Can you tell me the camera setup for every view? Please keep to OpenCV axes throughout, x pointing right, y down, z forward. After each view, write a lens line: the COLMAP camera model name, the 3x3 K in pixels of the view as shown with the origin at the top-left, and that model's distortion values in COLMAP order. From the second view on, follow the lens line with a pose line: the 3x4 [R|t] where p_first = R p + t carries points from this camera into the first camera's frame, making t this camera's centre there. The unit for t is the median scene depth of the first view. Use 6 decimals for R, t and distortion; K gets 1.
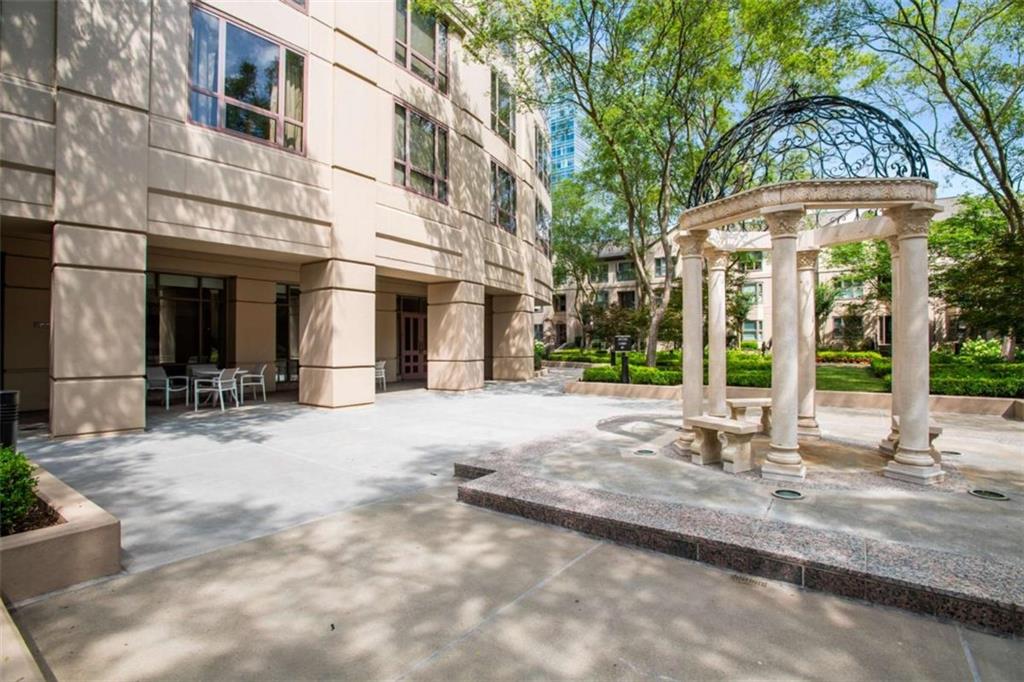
lens RADIAL K [[509.0, 0, 502.9], [0, 509.0, 337.1], [0, 0, 1]] dist [-0.054401, 0.019430]
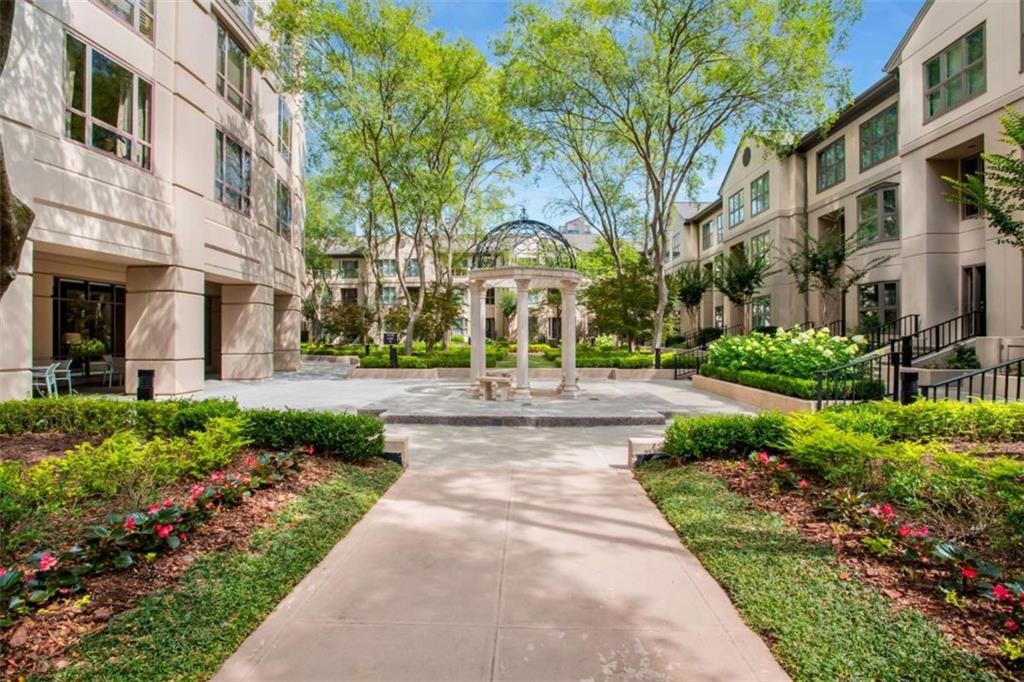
lens RADIAL K [[509.0, 0, 519.6], [0, 509.0, 339.5], [0, 0, 1]] dist [-0.054401, 0.019430]
pose [[0.826873, -0.001394, 0.562388, -0.252235], [-0.007510, 0.999880, 0.013520, -0.005542], [-0.562339, -0.015403, 0.826763, -0.298730]]
